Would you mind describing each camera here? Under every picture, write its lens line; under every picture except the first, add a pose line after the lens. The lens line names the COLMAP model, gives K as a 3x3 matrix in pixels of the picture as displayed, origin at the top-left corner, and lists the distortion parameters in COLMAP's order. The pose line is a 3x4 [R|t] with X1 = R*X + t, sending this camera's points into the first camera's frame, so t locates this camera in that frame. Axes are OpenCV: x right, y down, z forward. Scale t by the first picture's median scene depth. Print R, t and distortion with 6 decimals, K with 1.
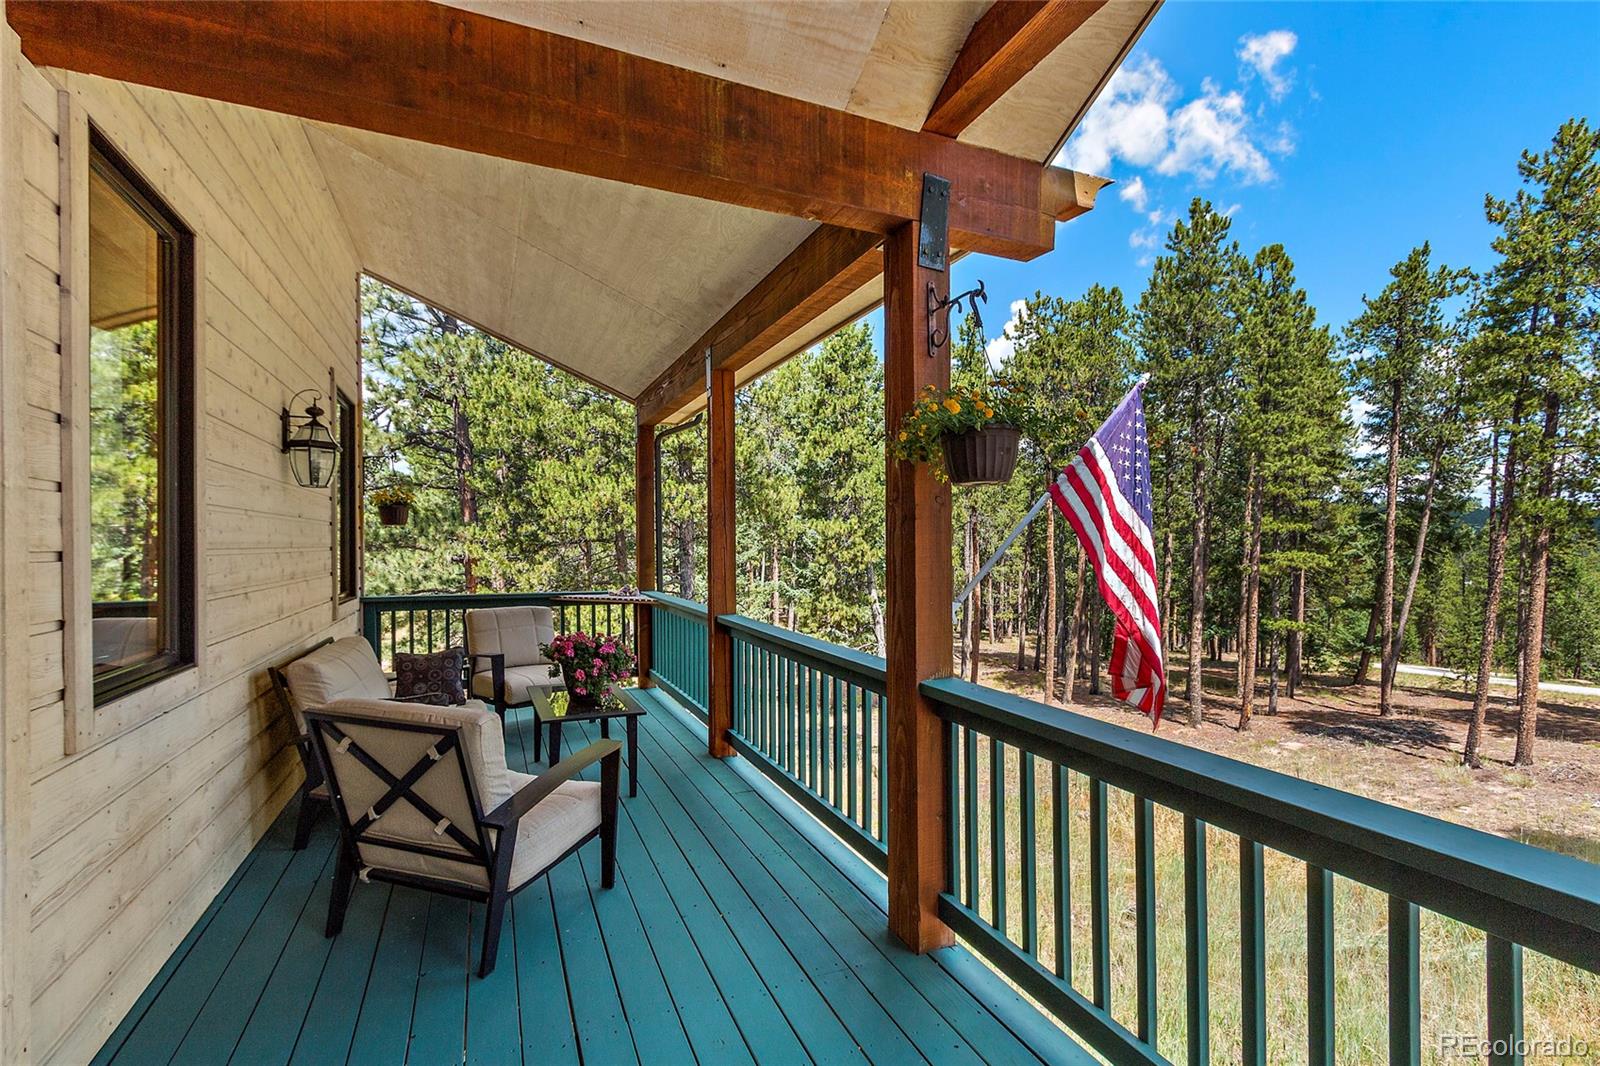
lens RADIAL K [[743.3, 0, 793.3], [0, 743.3, 557.2], [0, 0, 1]] dist [0.003994, -0.000527]
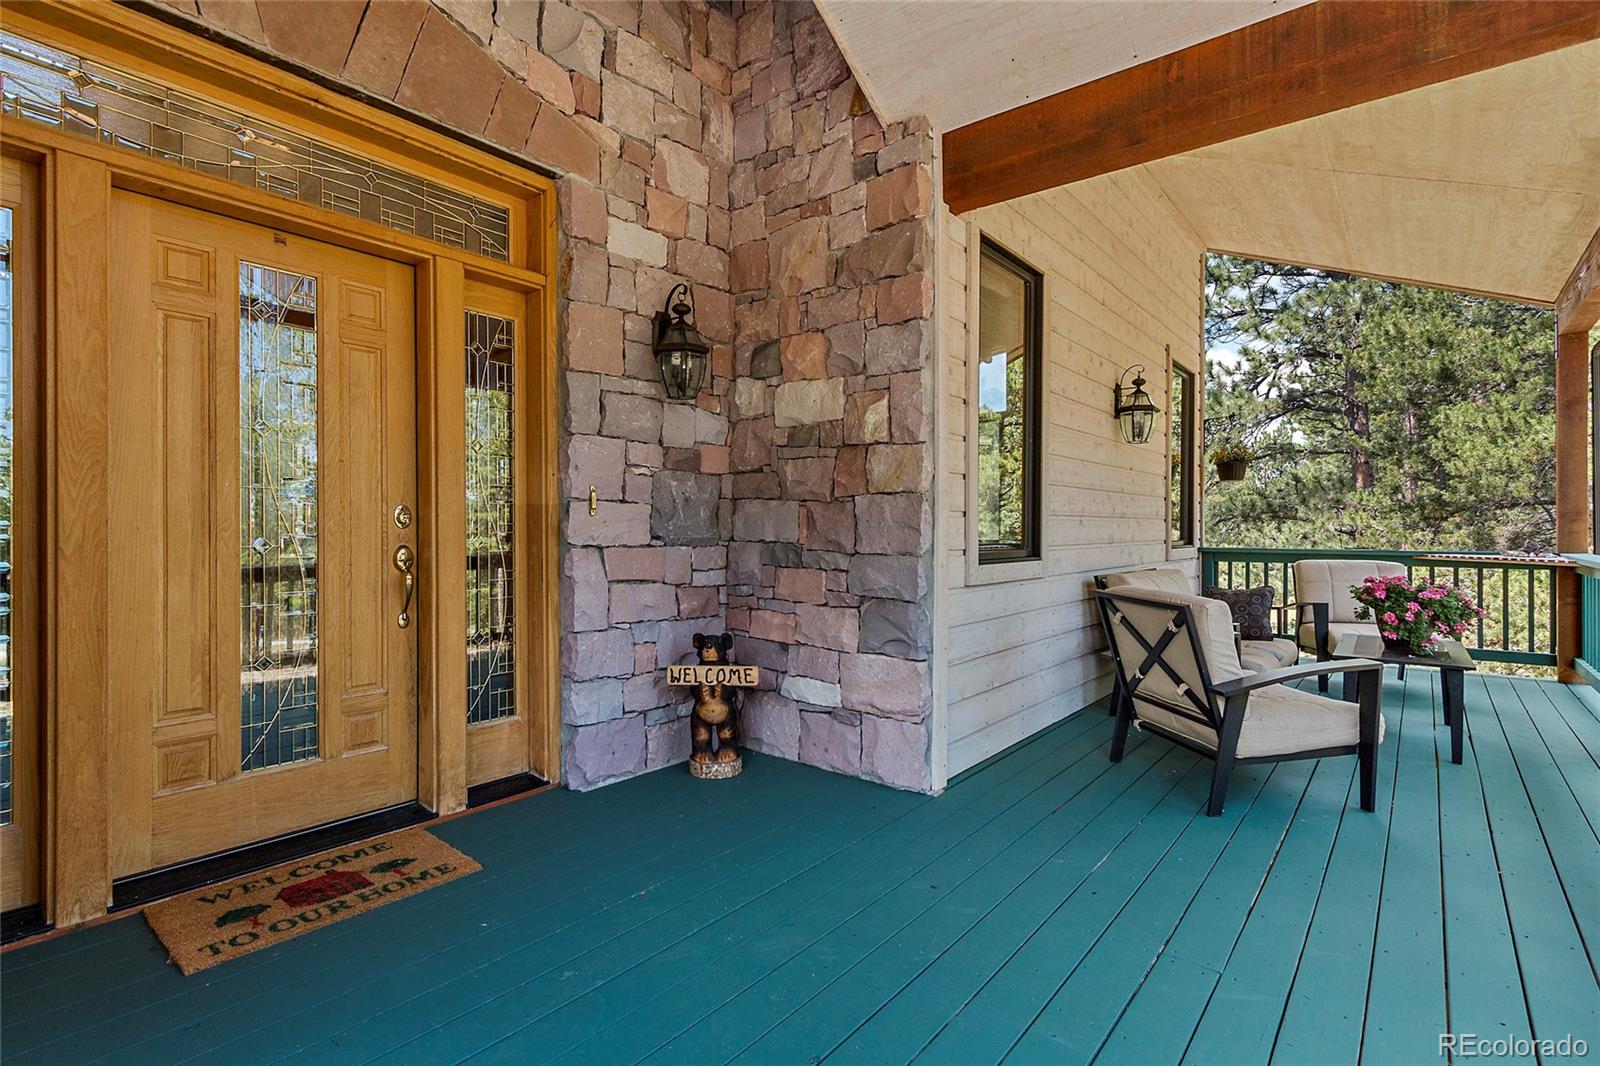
lens RADIAL K [[743.3, 0, 793.3], [0, 743.3, 532.8], [0, 0, 1]] dist [0.003994, -0.000527]
pose [[0.475913, 0.010222, -0.879433, 0.183507], [-0.009951, 0.999931, 0.006238, 0.055401], [0.879436, 0.005783, 0.475982, -0.103084]]
